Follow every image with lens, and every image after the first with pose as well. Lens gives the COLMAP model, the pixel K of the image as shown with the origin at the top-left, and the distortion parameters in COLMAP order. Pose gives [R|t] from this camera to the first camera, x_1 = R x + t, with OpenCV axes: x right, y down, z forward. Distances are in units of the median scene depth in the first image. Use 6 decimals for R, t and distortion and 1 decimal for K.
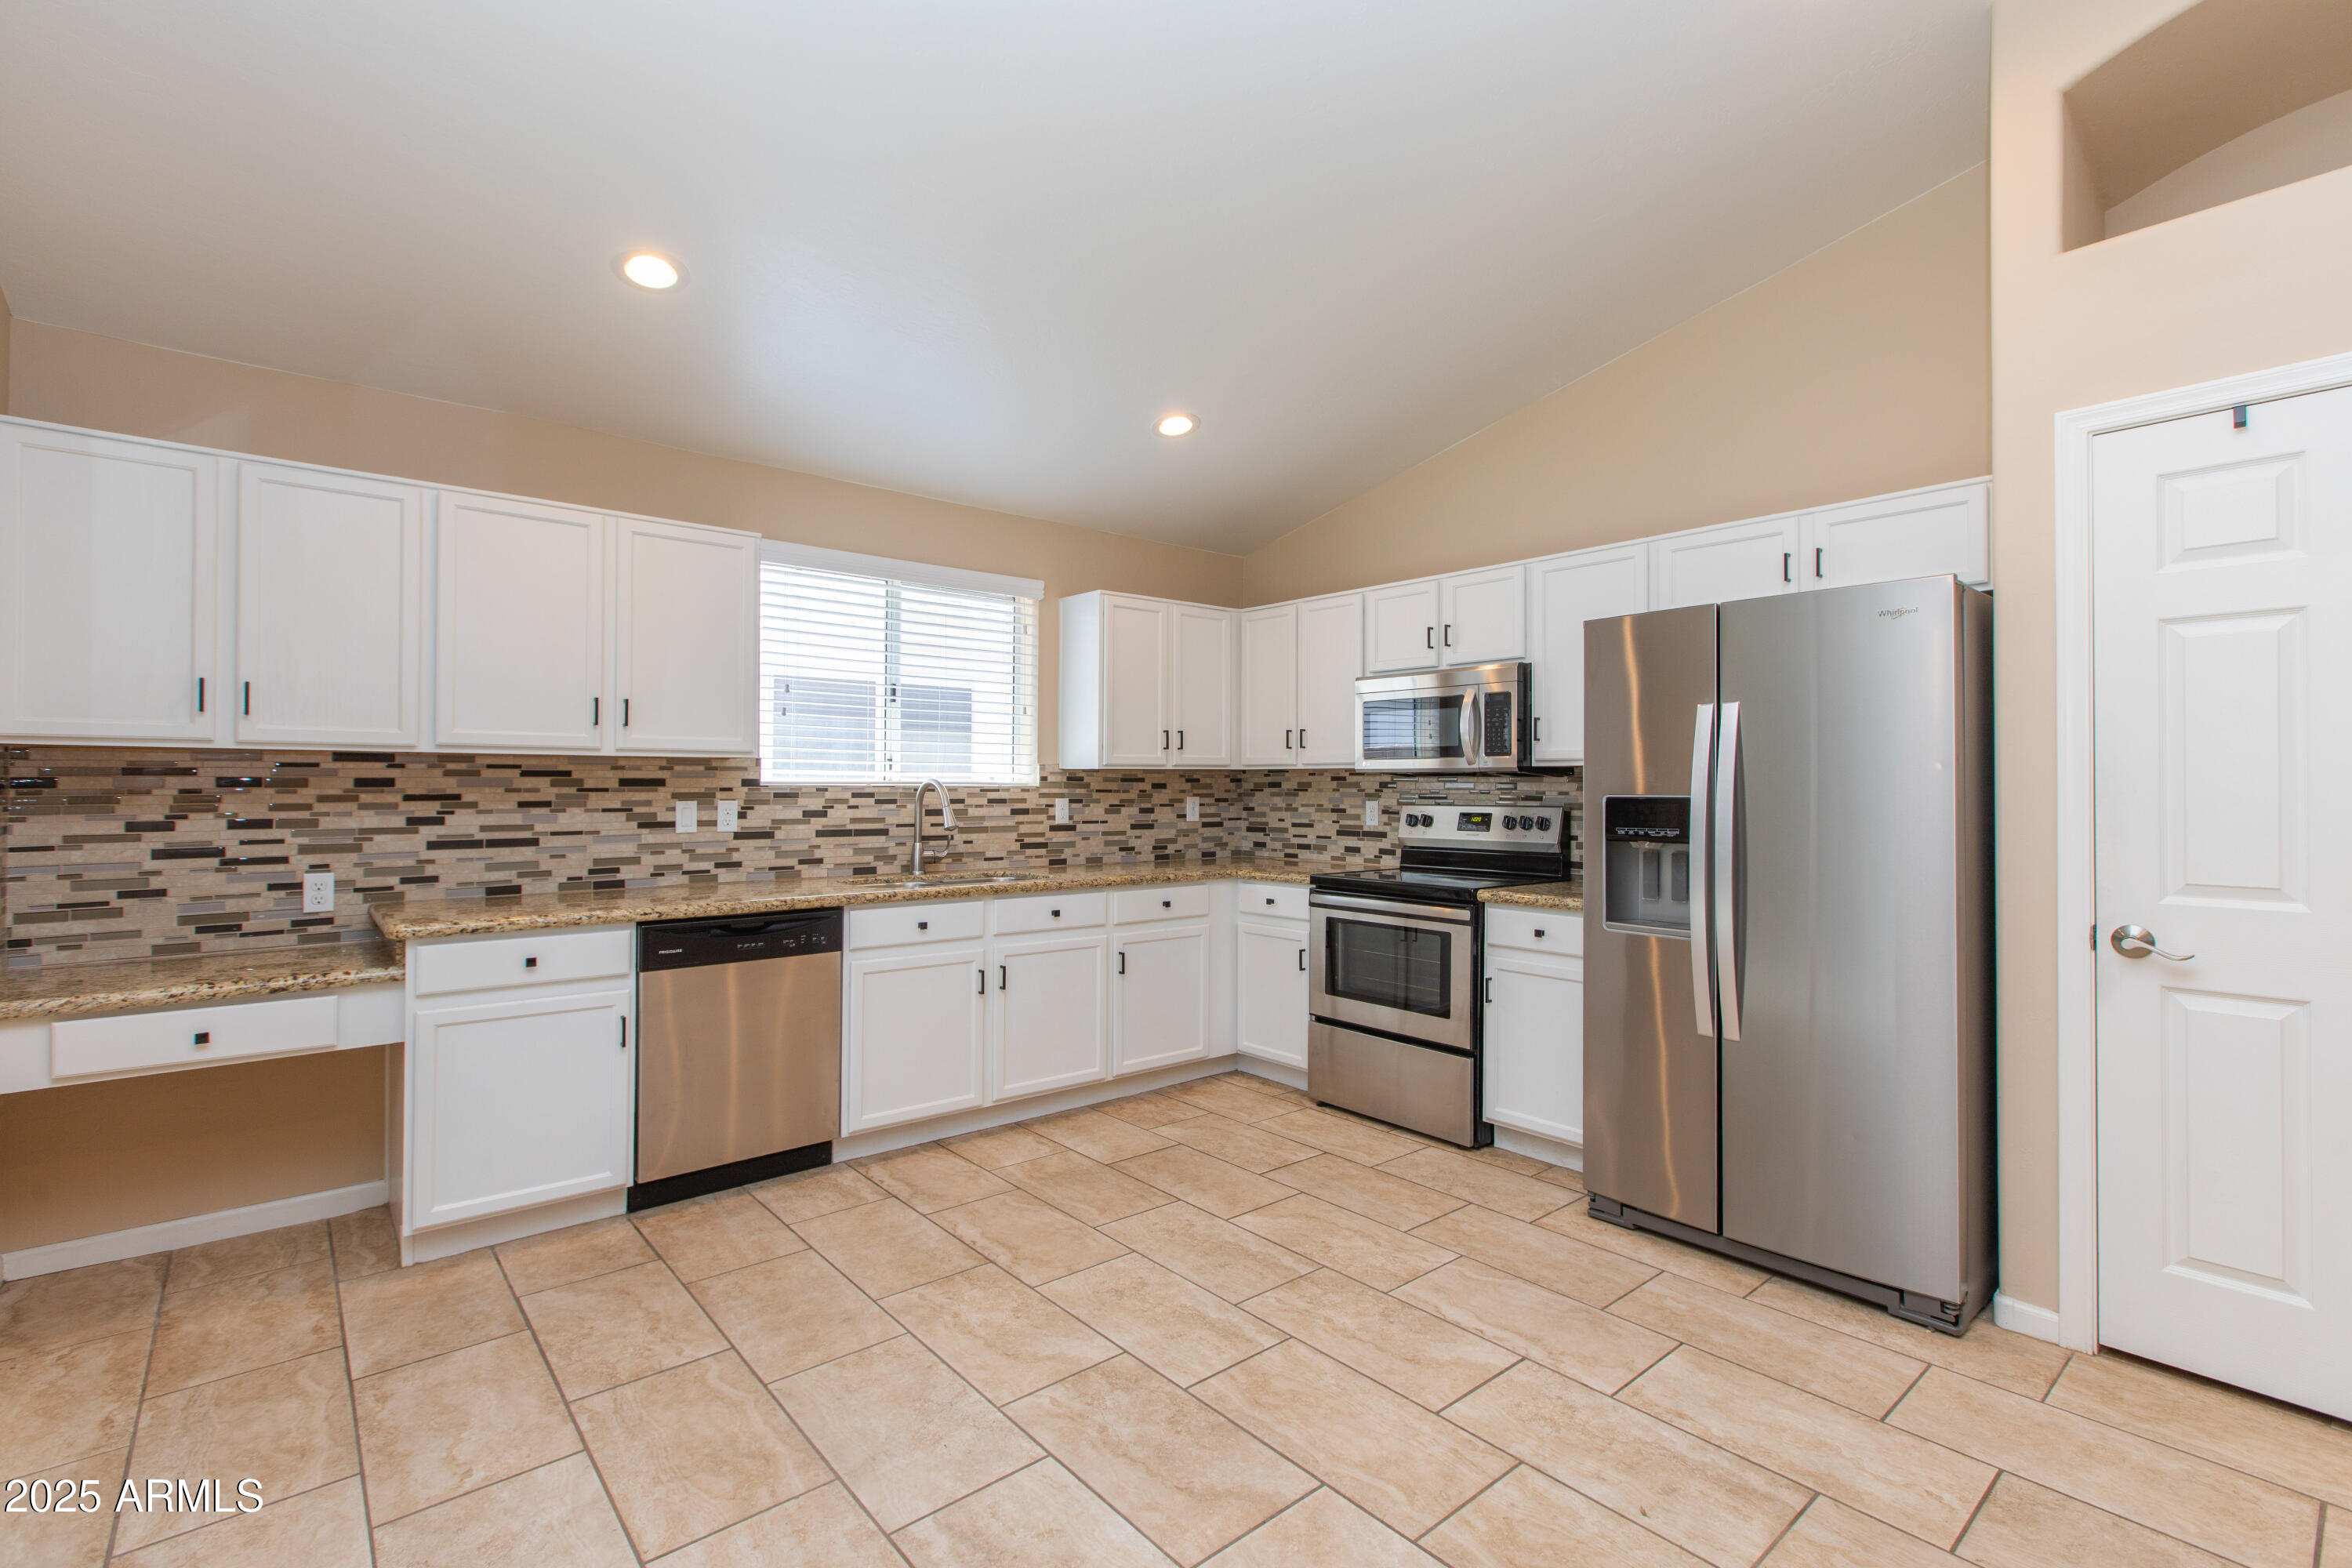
lens RADIAL K [[1052.5, 0, 1183.6], [0, 1052.5, 770.4], [0, 0, 1]] dist [0.003778, -0.001839]
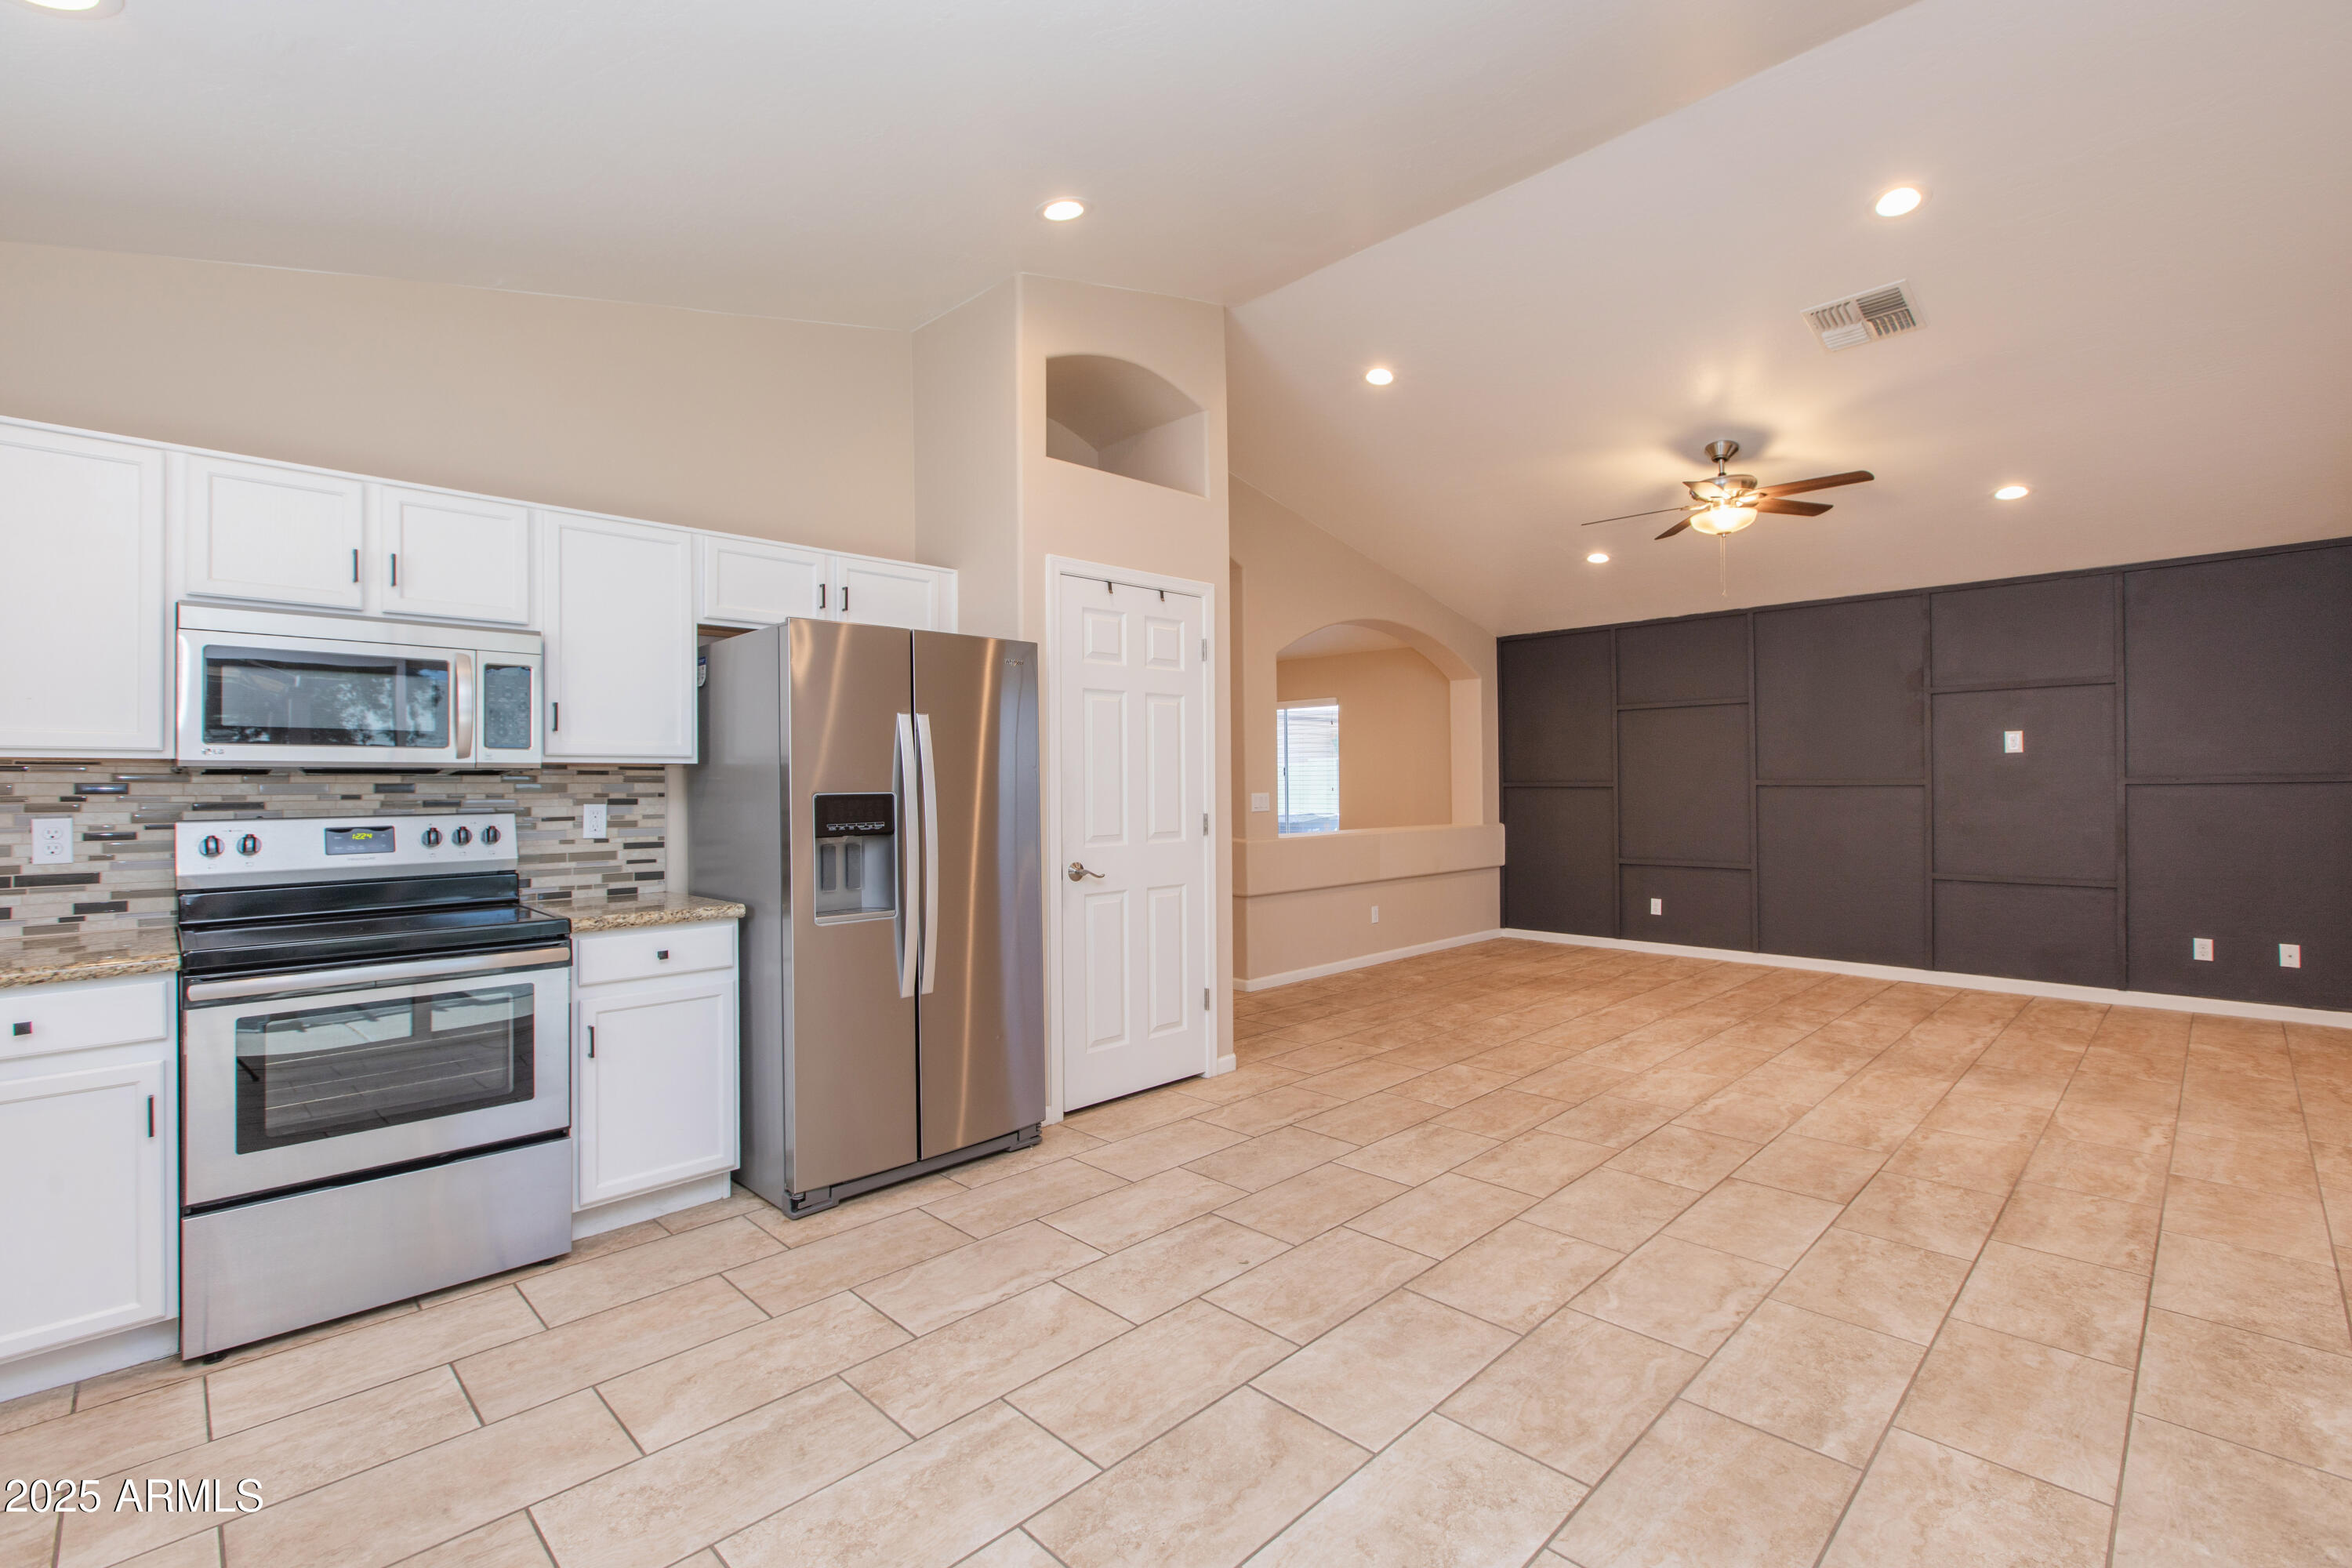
lens RADIAL K [[1052.5, 0, 1166.6], [0, 1052.5, 779.0], [0, 0, 1]] dist [0.003778, -0.001839]
pose [[-0.066902, 0.000827, 0.997759, -0.534646], [-0.005850, 0.999982, -0.001221, 0.007113], [-0.997742, -0.005918, -0.066896, 0.614245]]
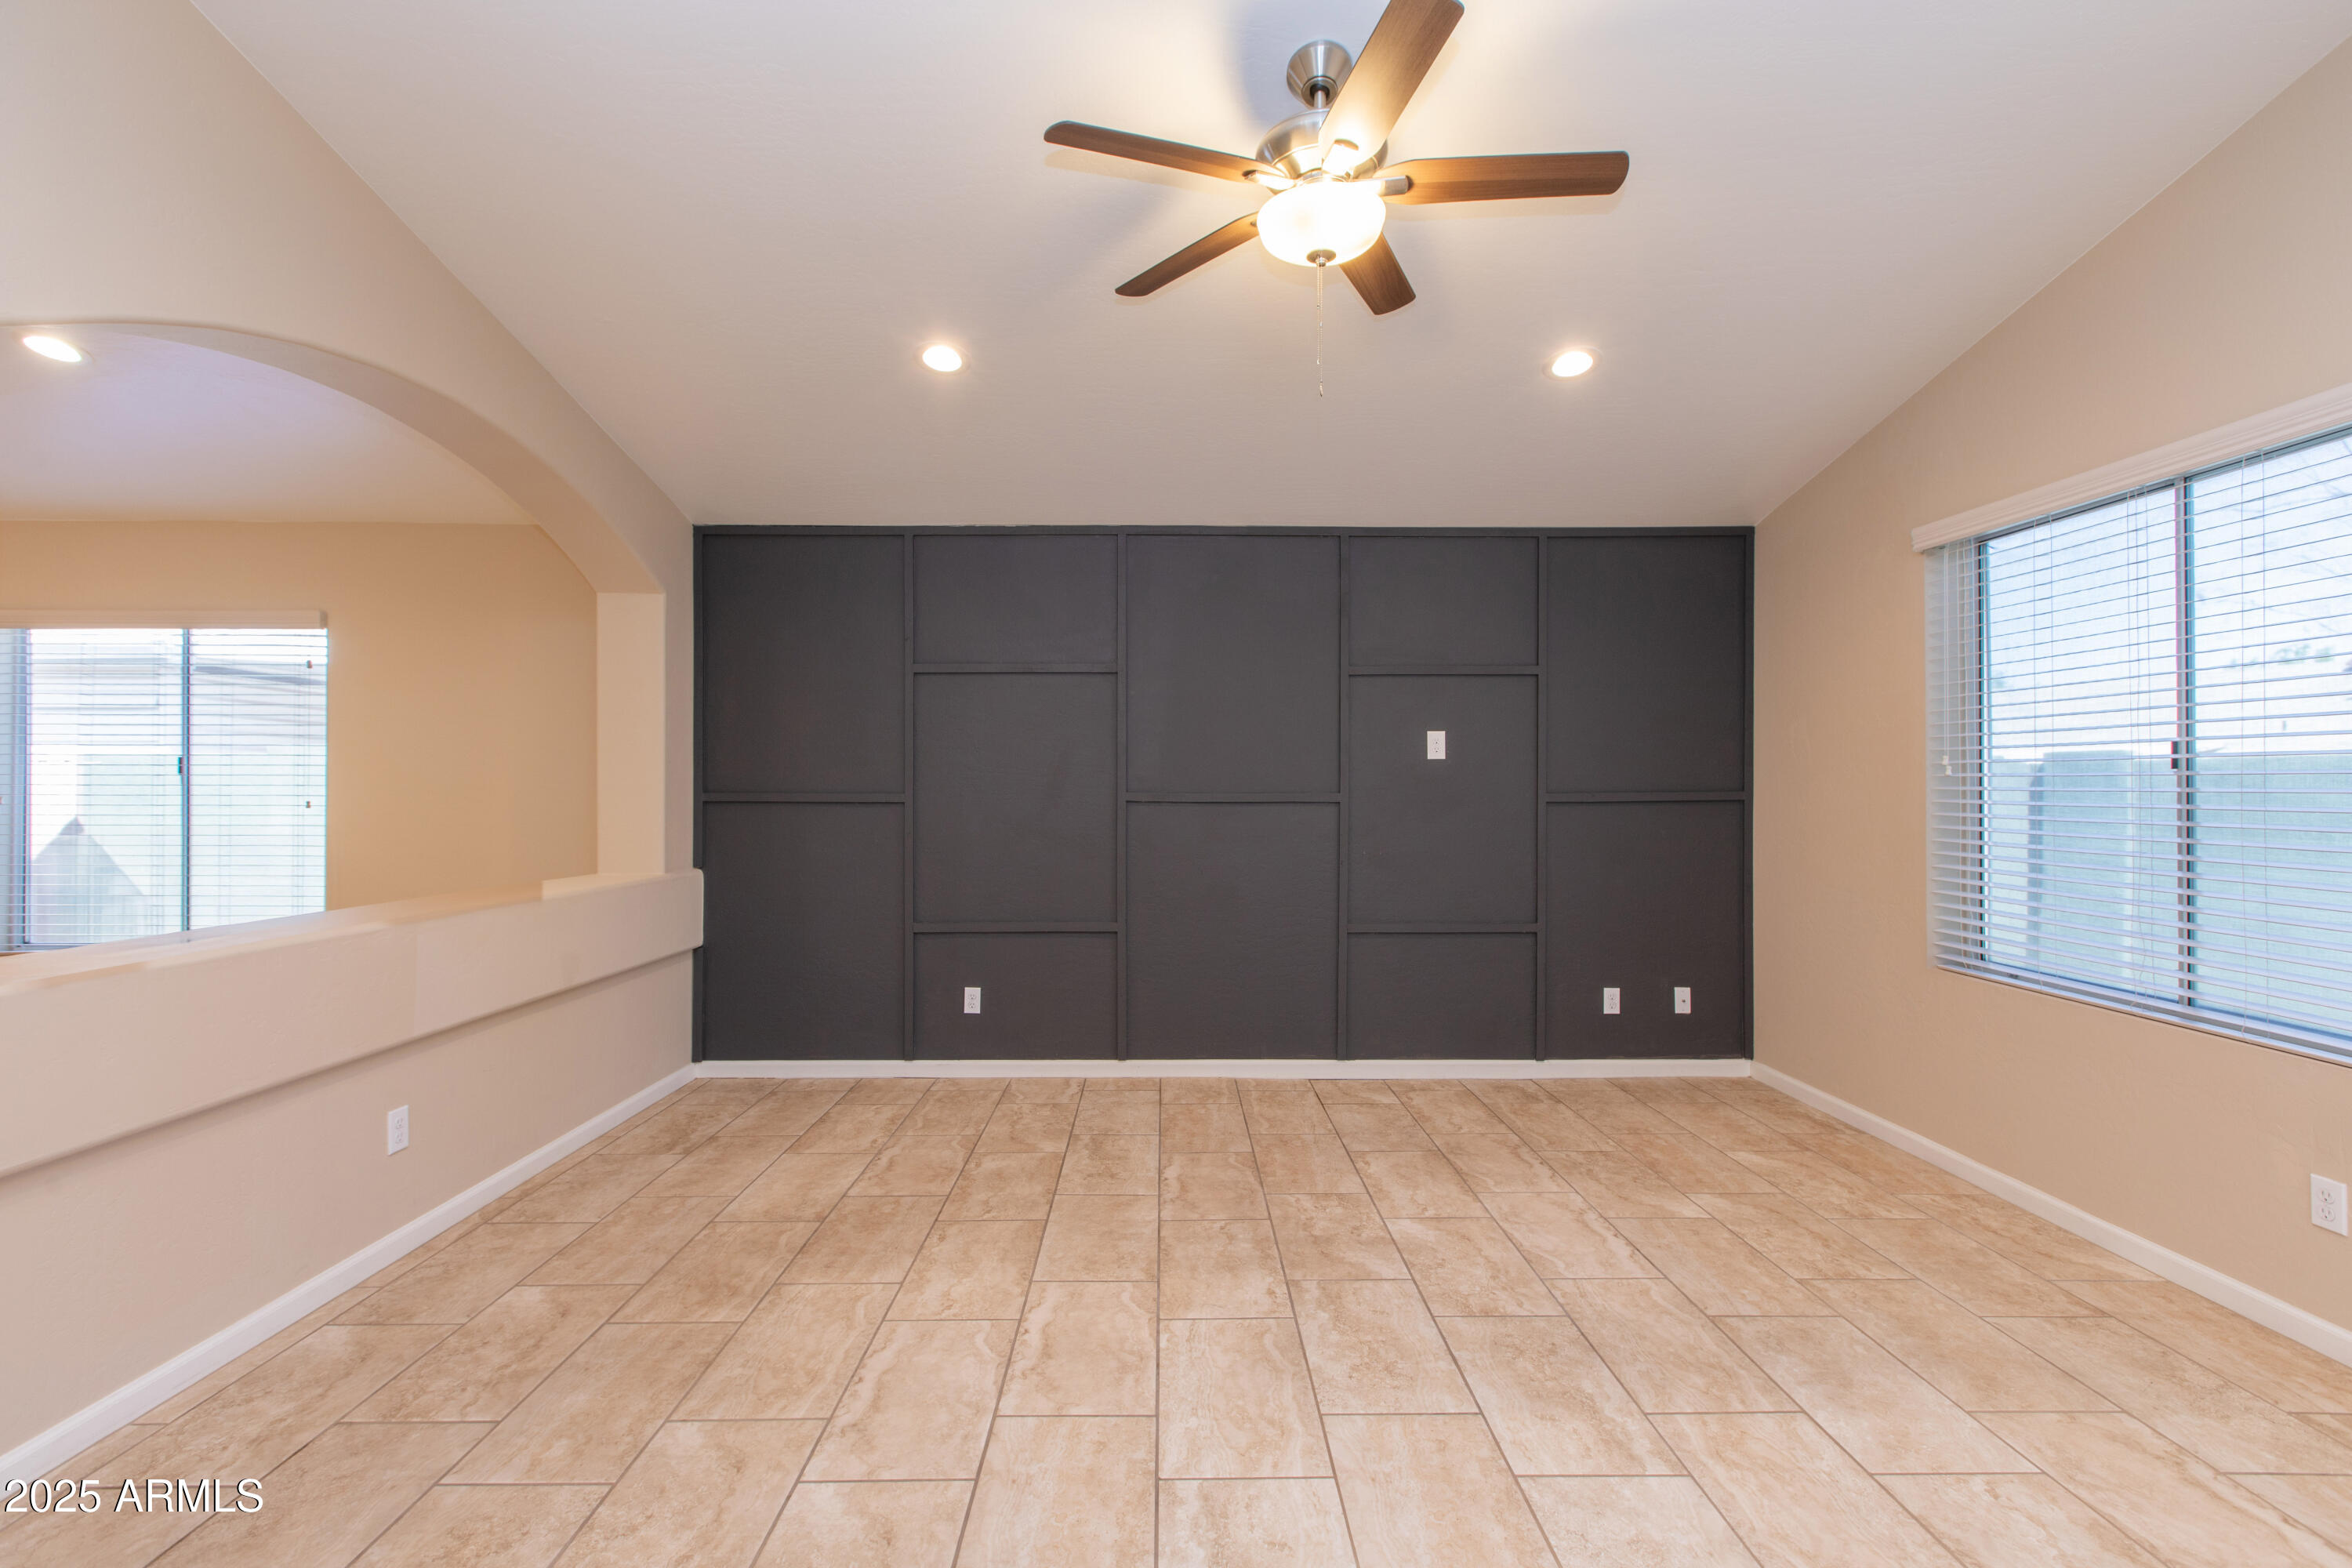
lens RADIAL K [[1052.5, 0, 1183.4], [0, 1052.5, 785.5], [0, 0, 1]] dist [0.003778, -0.001839]
pose [[-0.768422, -0.000673, 0.639943, 0.490666], [-0.012203, 0.999833, -0.013601, 0.008265], [-0.639827, -0.018260, -0.768302, 0.315497]]
